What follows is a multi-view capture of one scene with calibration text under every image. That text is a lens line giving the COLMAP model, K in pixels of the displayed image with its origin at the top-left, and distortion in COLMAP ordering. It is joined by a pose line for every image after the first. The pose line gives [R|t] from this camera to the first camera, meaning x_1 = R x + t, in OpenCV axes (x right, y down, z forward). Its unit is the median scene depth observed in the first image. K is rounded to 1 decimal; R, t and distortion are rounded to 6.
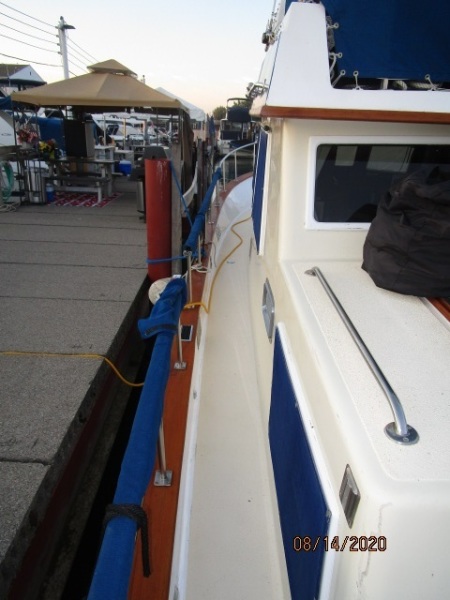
lens RADIAL K [[425.3, 0, 225.0], [0, 425.3, 300.0], [0, 0, 1]] dist [-0.027303, 0.002432]
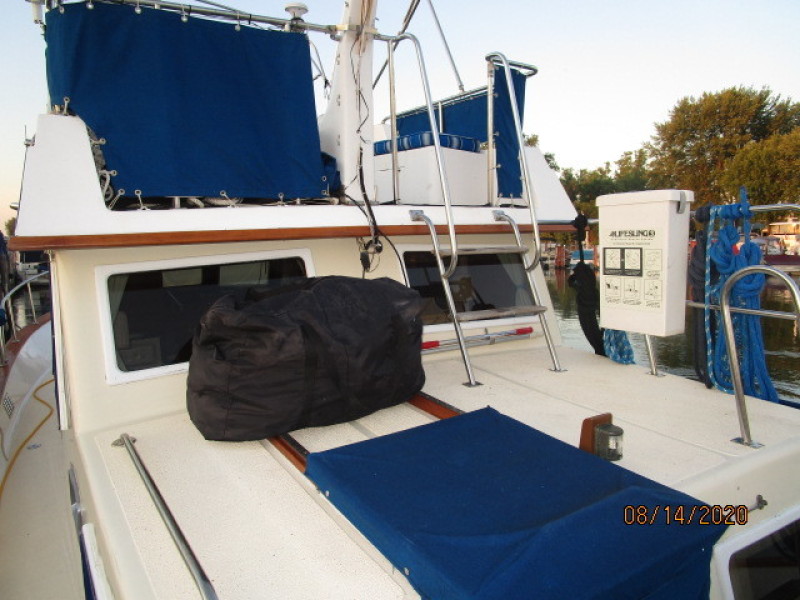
lens RADIAL K [[567.0, 0, 389.0], [0, 567.0, 300.7], [0, 0, 1]] dist [-0.027303, 0.002432]
pose [[0.840787, -0.125797, 0.526548, 0.113108], [0.259826, 0.947054, -0.188627, 0.008529], [-0.474941, 0.295406, 0.828955, -0.106402]]
